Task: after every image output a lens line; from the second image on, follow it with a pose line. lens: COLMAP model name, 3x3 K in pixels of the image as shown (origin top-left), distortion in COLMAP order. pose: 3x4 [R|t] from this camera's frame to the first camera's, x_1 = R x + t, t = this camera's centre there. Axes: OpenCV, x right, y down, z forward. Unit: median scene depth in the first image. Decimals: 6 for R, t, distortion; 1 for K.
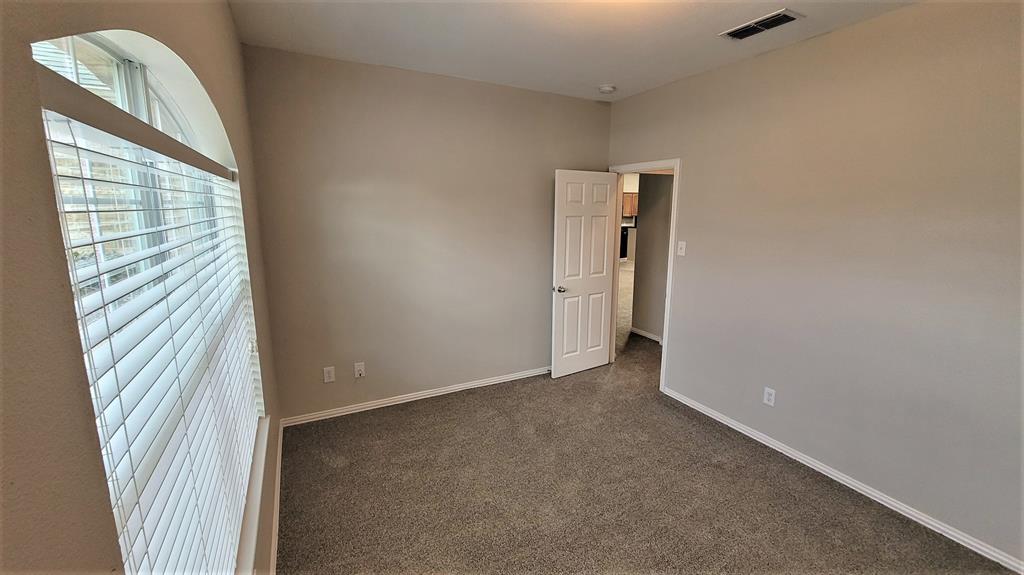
lens RADIAL K [[418.6, 0, 518.6], [0, 418.6, 280.2], [0, 0, 1]] dist [-0.001281, -0.000480]
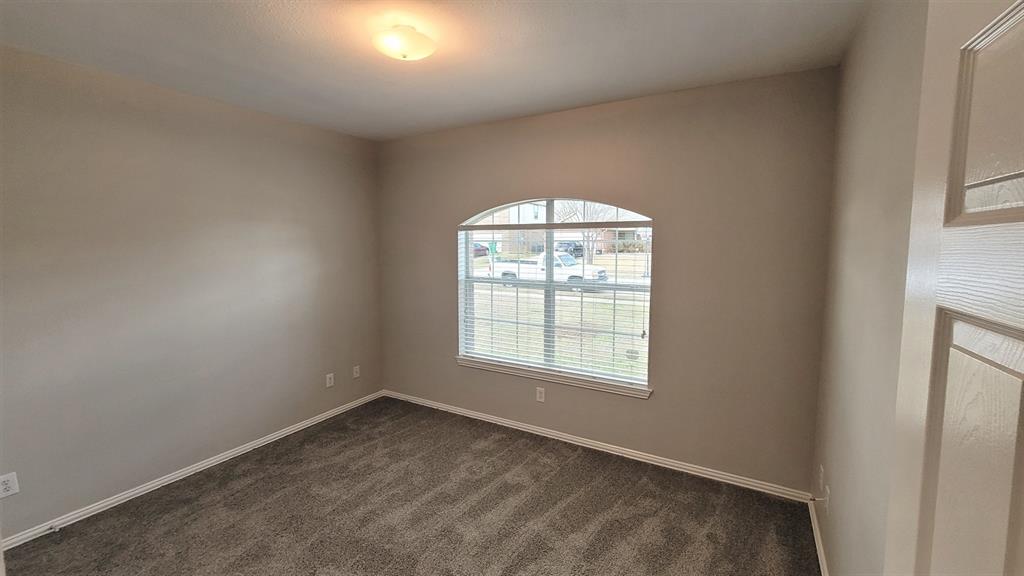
lens RADIAL K [[418.6, 0, 518.6], [0, 418.6, 280.7], [0, 0, 1]] dist [-0.001281, -0.000480]
pose [[-0.845549, 0.041322, -0.532296, 0.286449], [-0.095994, 0.968986, 0.227708, -0.175144], [0.525197, 0.243636, -0.815359, 1.039341]]
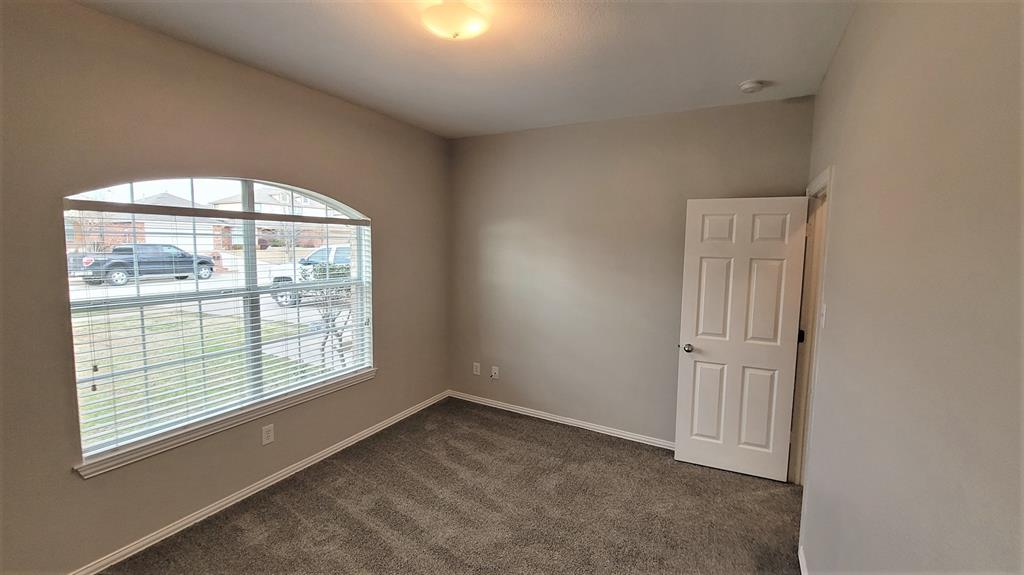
lens RADIAL K [[418.6, 0, 518.6], [0, 418.6, 280.2], [0, 0, 1]] dist [-0.001281, -0.000480]
pose [[0.558714, 0.081870, -0.825309, 0.571196], [-0.159571, 0.987135, -0.010103, -0.046480], [0.813865, 0.137340, 0.564590, 0.281491]]
